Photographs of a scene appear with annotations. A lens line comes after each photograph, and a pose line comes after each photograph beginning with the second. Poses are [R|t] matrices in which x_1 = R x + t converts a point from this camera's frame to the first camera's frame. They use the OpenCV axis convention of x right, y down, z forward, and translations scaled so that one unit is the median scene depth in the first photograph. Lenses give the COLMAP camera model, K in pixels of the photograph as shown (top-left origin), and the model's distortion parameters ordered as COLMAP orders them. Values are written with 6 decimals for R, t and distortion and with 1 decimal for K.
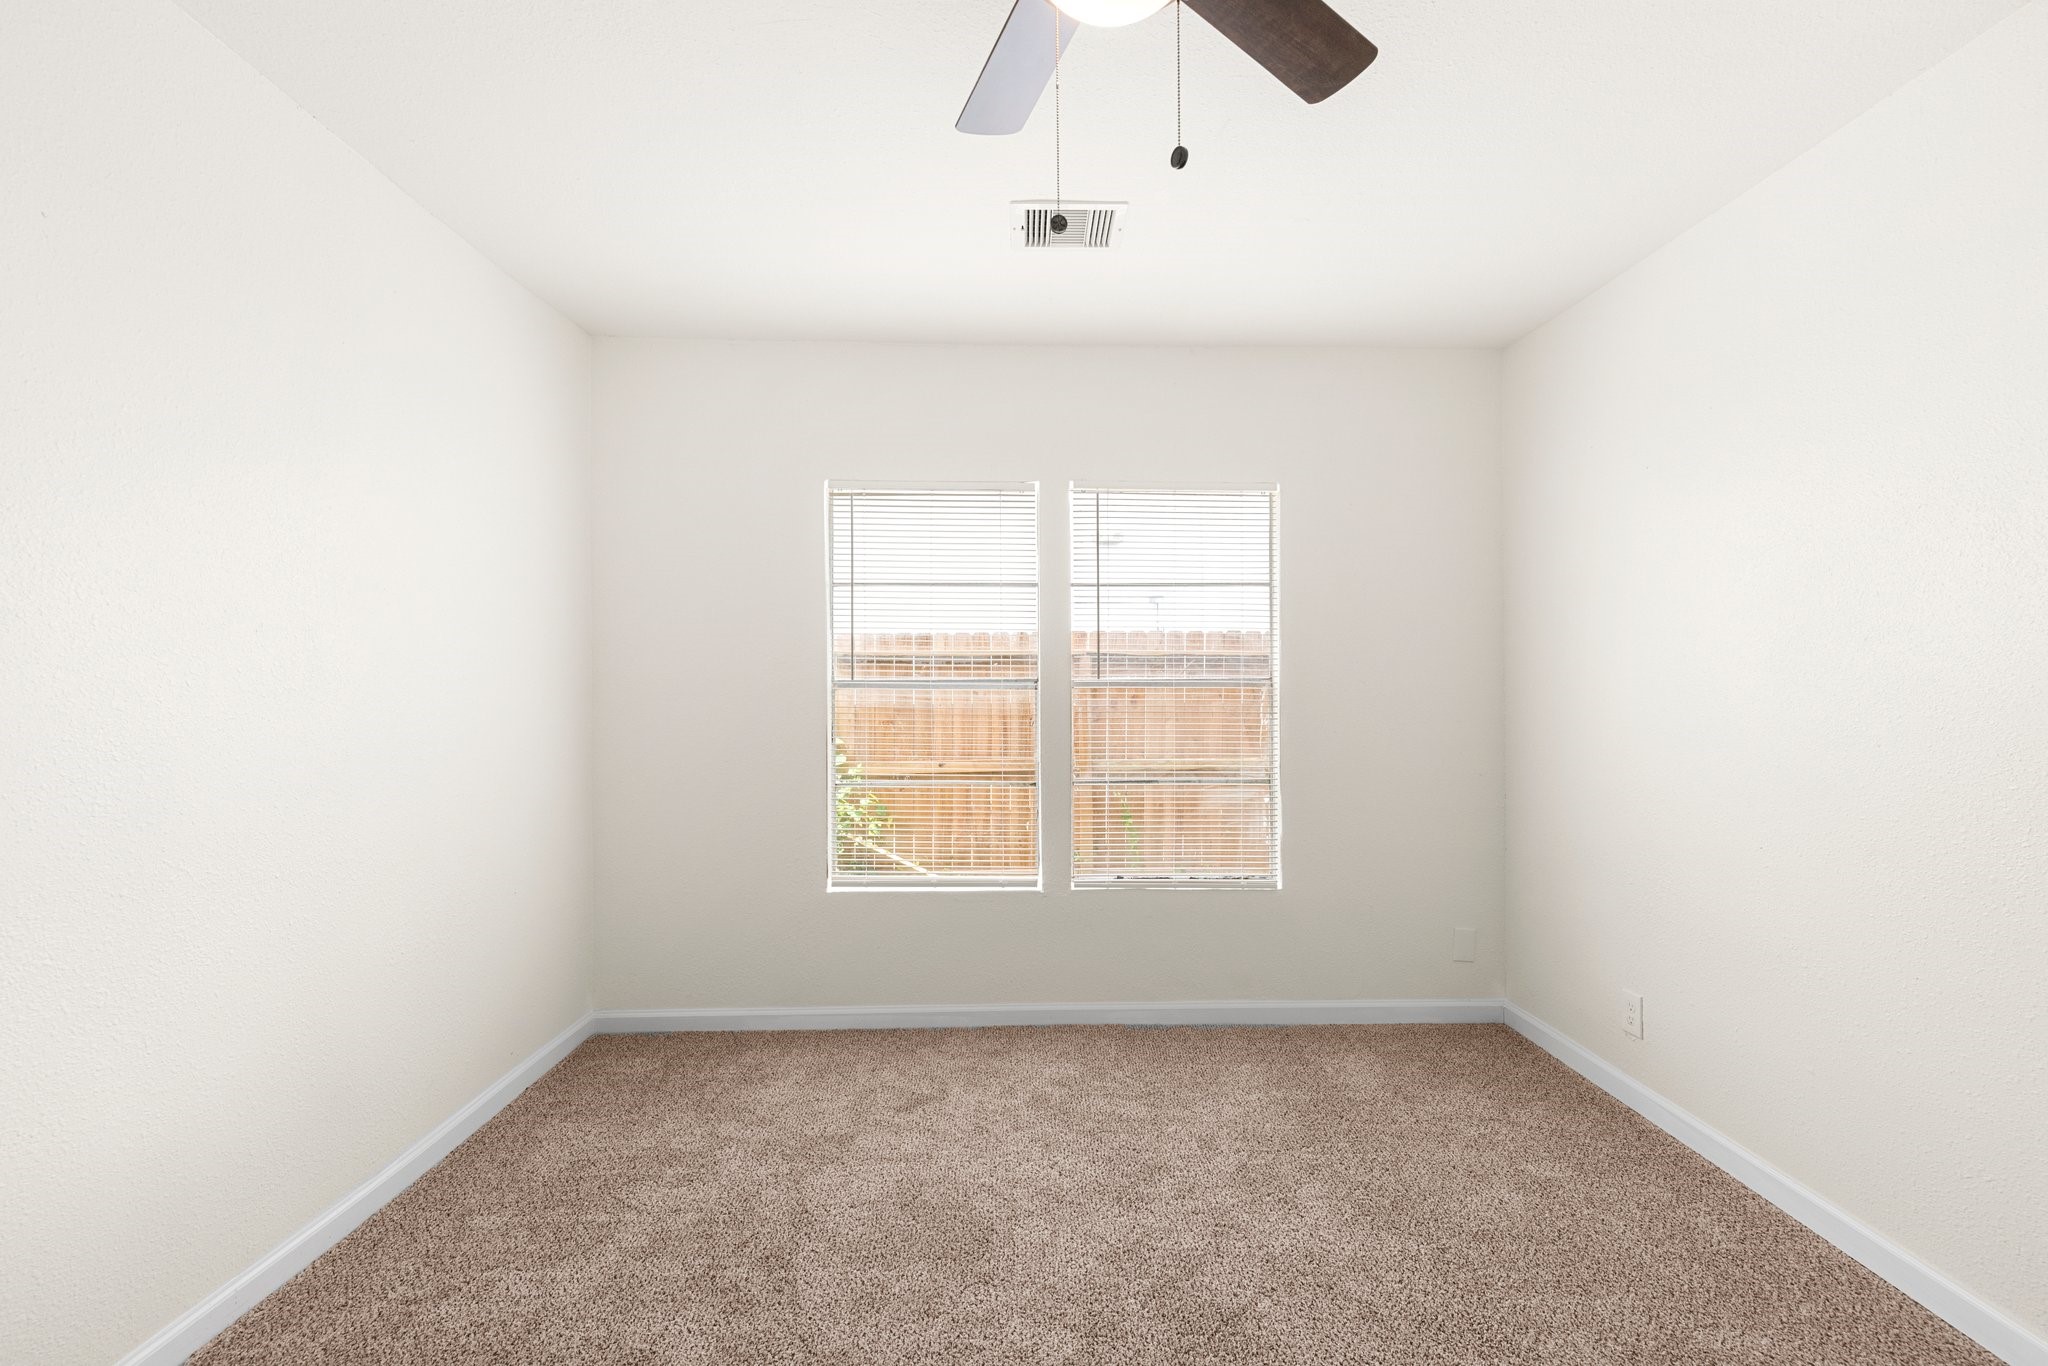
lens RADIAL K [[891.2, 0, 1018.3], [0, 891.2, 683.1], [0, 0, 1]] dist [0.002515, 0.000857]
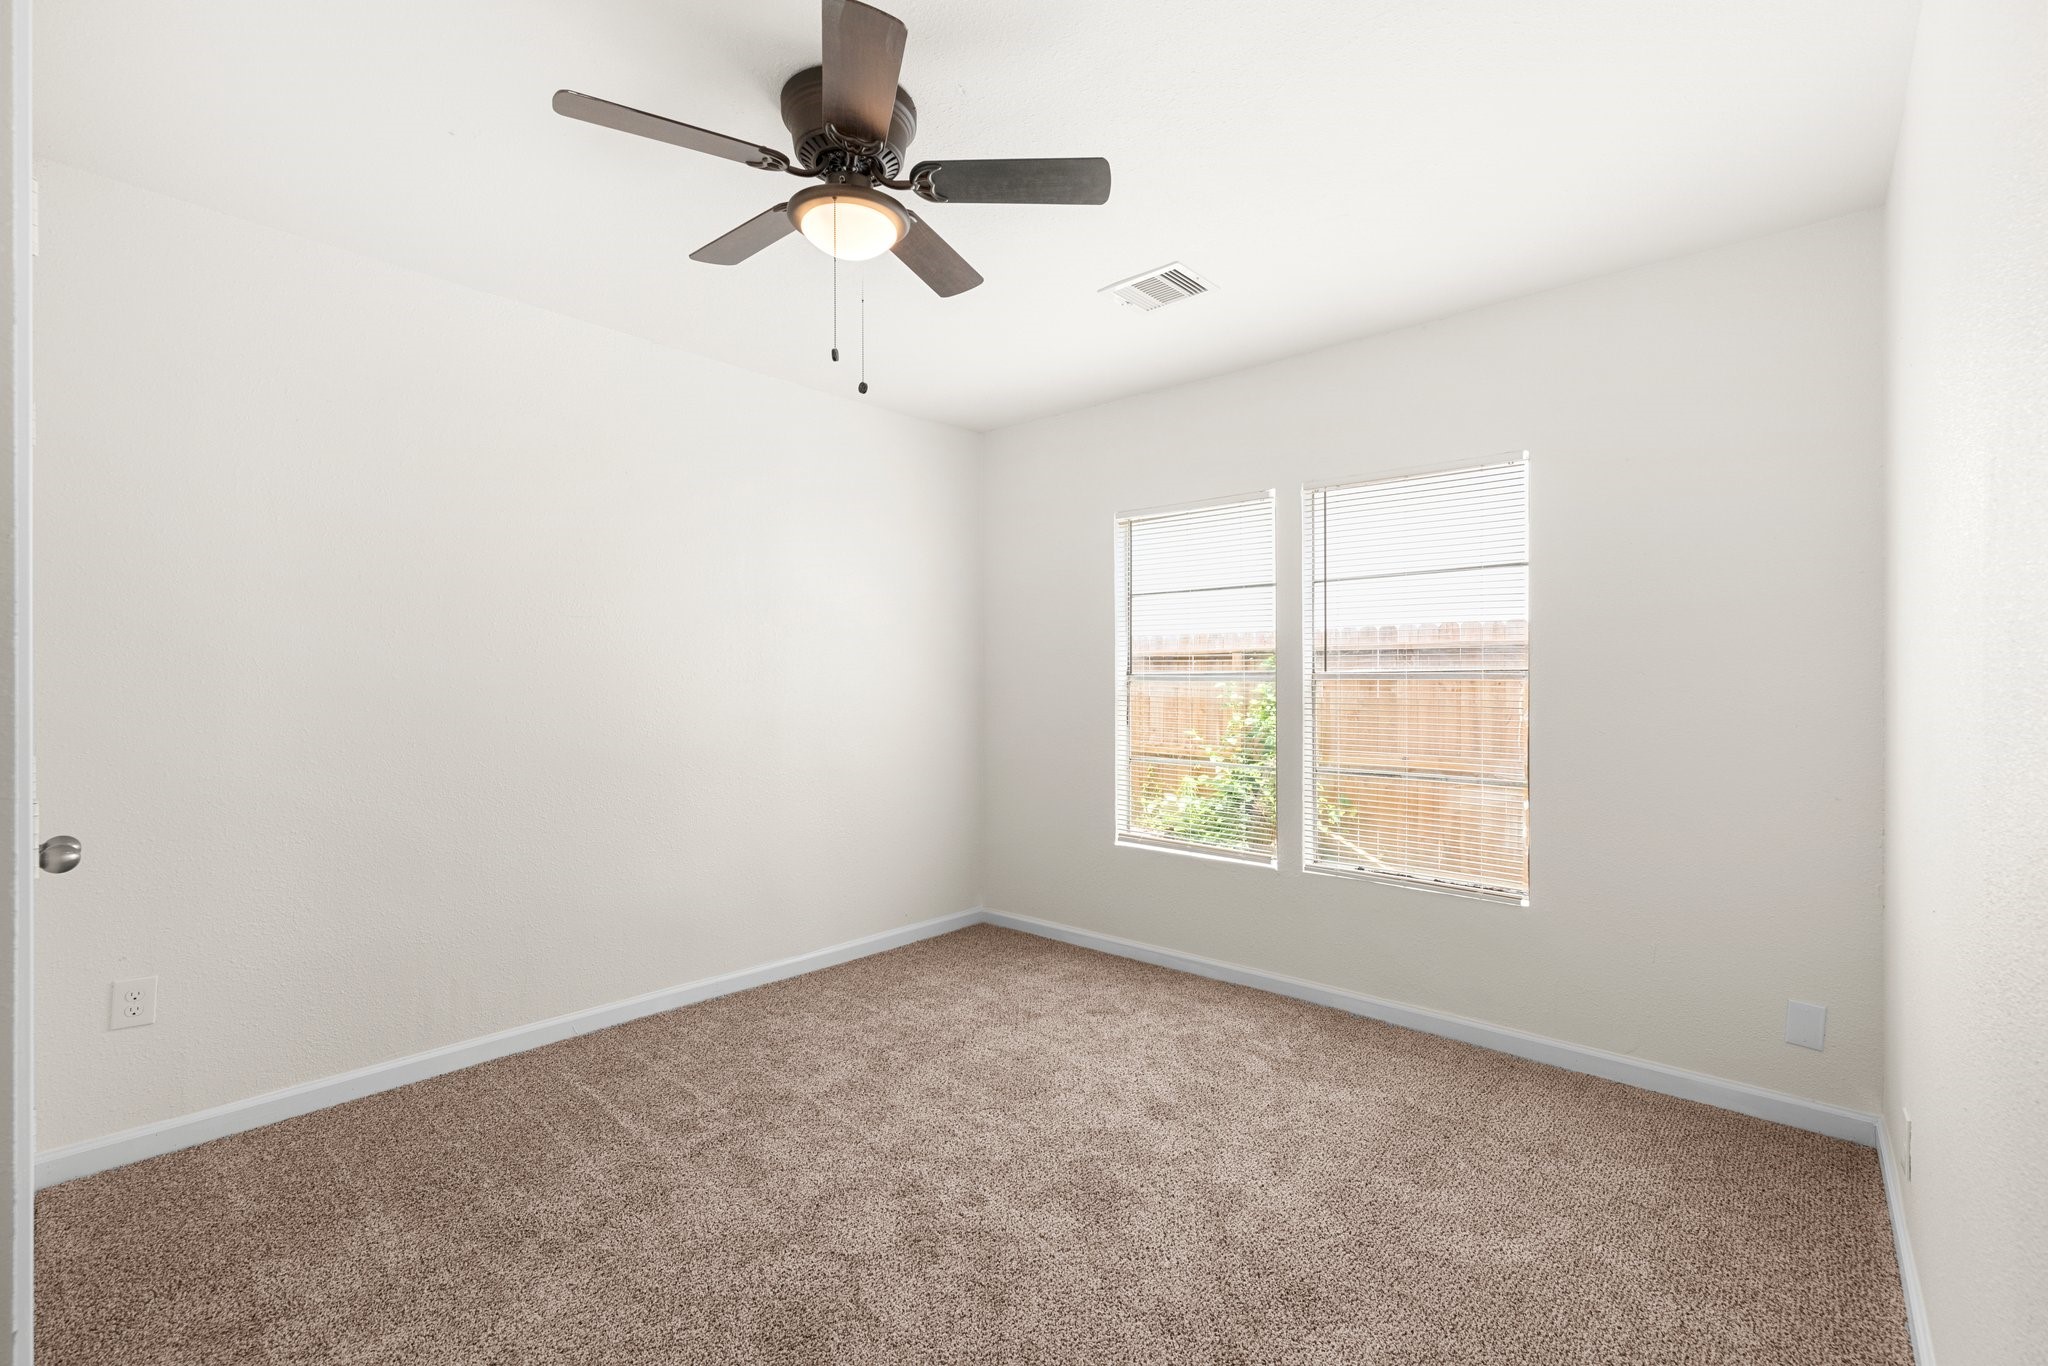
lens RADIAL K [[891.2, 0, 1034.7], [0, 891.2, 678.1], [0, 0, 1]] dist [0.002515, 0.000857]
pose [[0.733484, -0.000329, -0.679706, 0.546103], [0.002275, 0.999995, 0.001971, 0.000194], [0.679703, -0.002992, 0.733482, 0.013326]]
